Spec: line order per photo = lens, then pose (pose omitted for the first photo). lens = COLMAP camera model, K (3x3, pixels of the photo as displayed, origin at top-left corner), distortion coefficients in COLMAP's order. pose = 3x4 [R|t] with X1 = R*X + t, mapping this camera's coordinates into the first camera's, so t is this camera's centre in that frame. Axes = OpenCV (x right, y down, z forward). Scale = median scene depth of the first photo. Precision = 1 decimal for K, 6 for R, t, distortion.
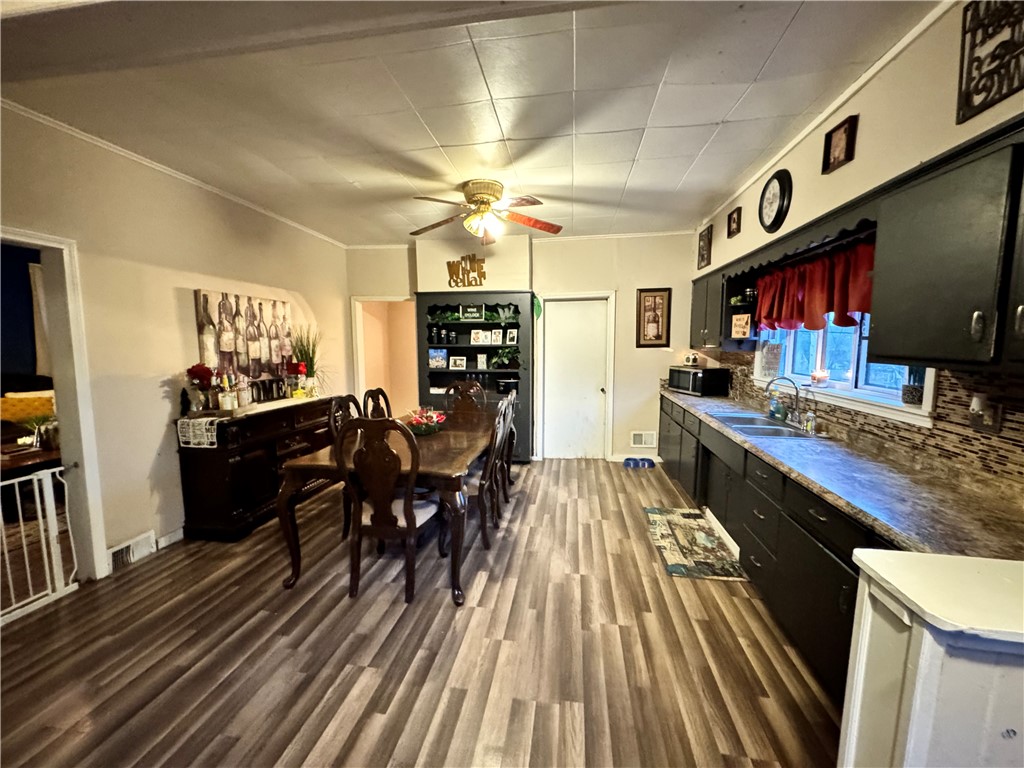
lens RADIAL K [[406.5, 0, 511.5], [0, 406.5, 383.9], [0, 0, 1]] dist [-0.003195, 0.000645]
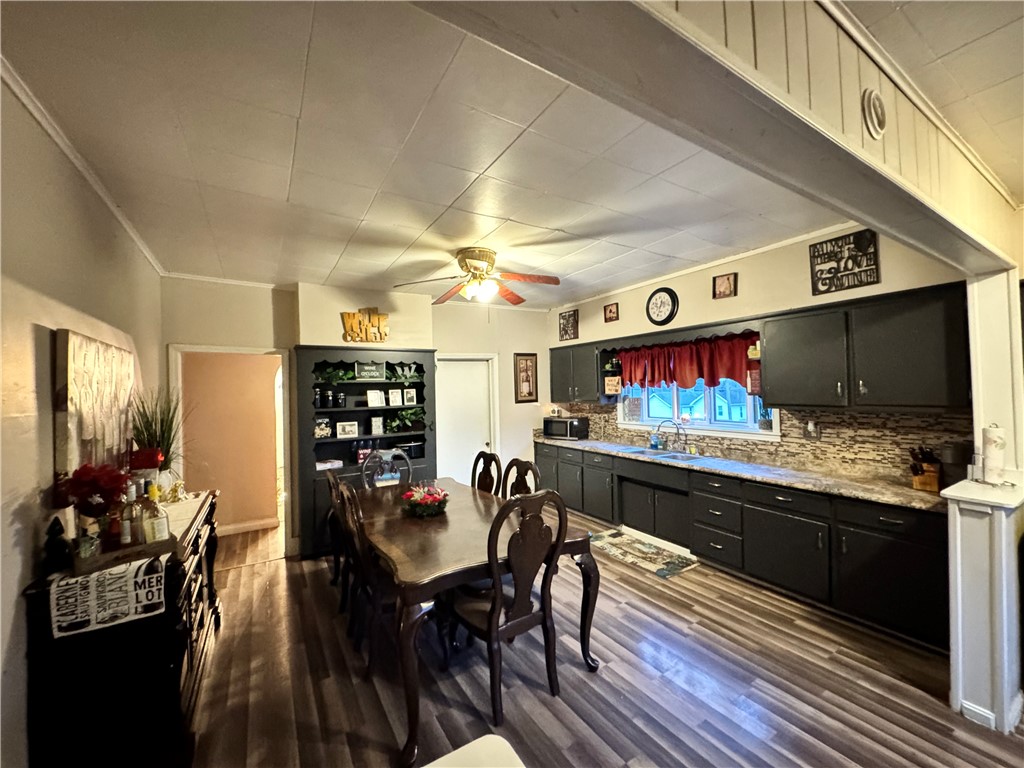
lens RADIAL K [[406.5, 0, 511.5], [0, 406.5, 383.9], [0, 0, 1]] dist [-0.003195, 0.000645]
pose [[0.758271, -0.006553, 0.651906, -0.679708], [0.091318, 0.991159, -0.096254, -0.053184], [-0.645512, 0.132517, 0.752166, 0.215387]]
